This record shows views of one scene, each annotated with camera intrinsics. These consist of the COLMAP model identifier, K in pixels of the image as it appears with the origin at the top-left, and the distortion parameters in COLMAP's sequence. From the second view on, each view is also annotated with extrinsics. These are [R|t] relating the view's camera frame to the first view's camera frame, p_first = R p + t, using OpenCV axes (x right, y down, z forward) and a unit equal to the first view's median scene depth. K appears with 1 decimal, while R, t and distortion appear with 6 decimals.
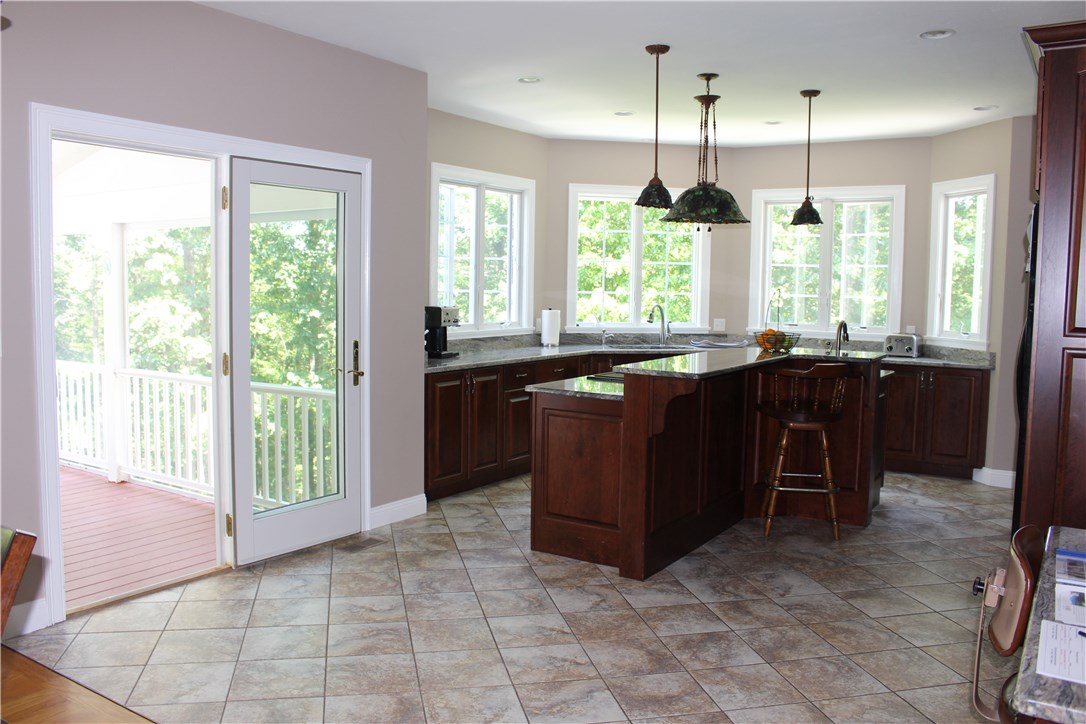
lens RADIAL K [[885.2, 0, 548.4], [0, 885.2, 356.8], [0, 0, 1]] dist [-0.118449, 0.033518]
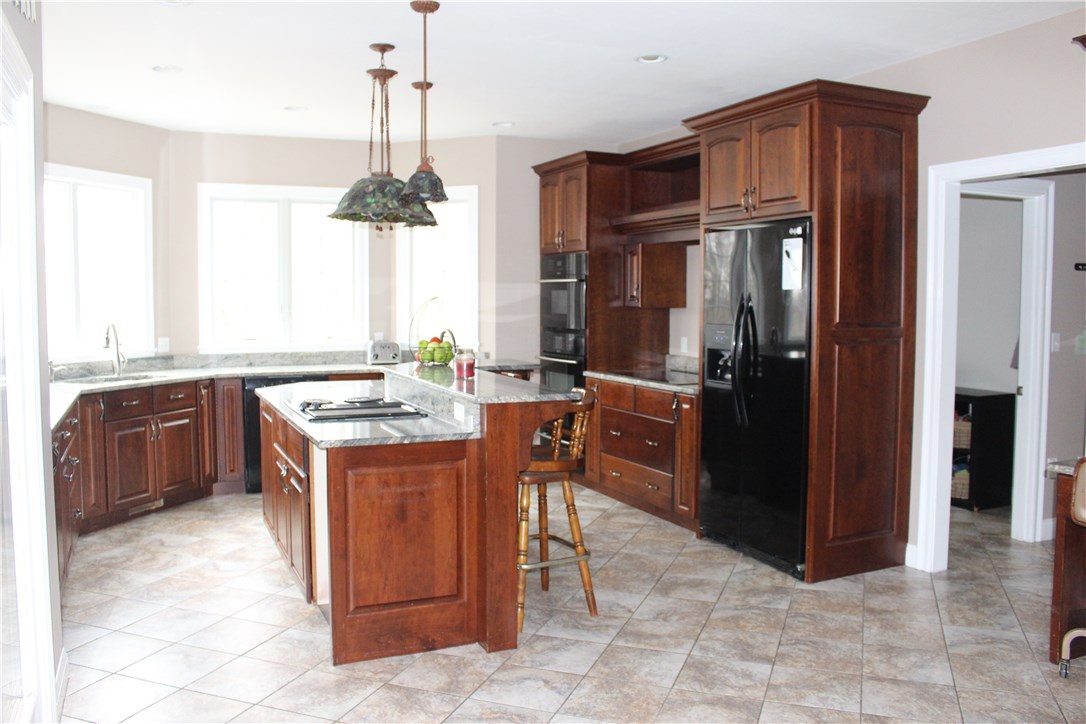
lens RADIAL K [[885.2, 0, 543.1], [0, 885.2, 367.3], [0, 0, 1]] dist [-0.118449, 0.033518]
pose [[0.543623, -0.080646, 0.835446, -0.558250], [0.078291, 0.995906, 0.045191, -0.047375], [-0.835670, 0.040841, 0.547711, 0.513821]]
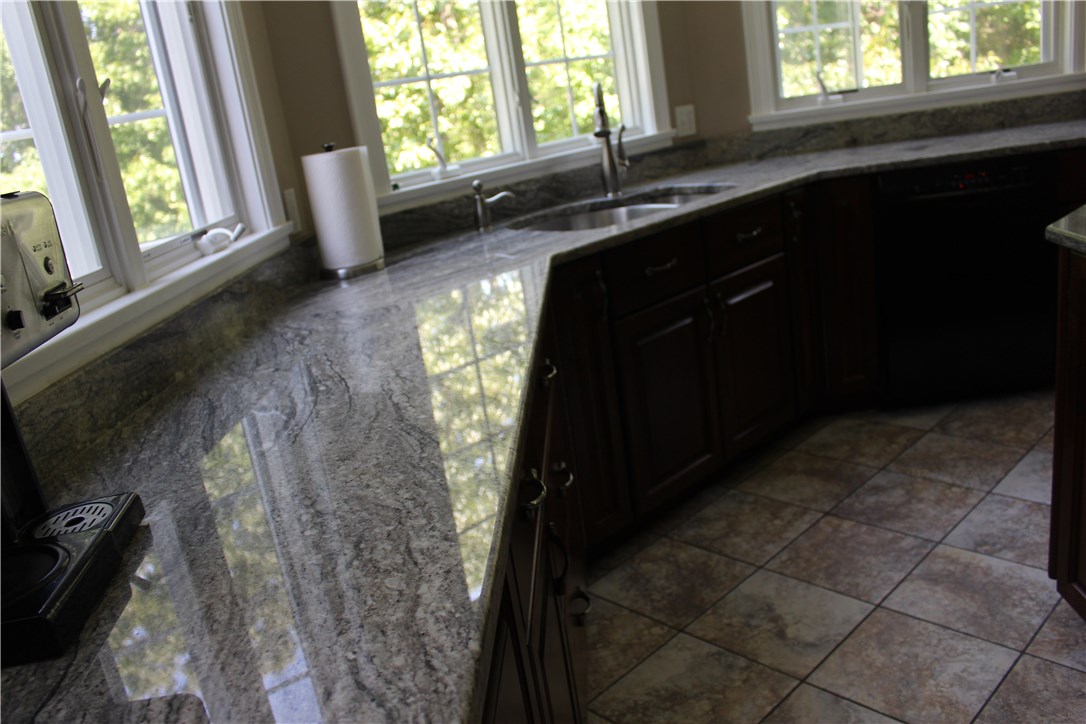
lens RADIAL K [[885.2, 0, 544.8], [0, 885.2, 363.6], [0, 0, 1]] dist [-0.118449, 0.033518]
pose [[0.852583, -0.287718, 0.436257, -0.143774], [0.201506, 0.951236, 0.233549, -0.071843], [-0.482180, -0.111211, 0.868985, 1.283601]]
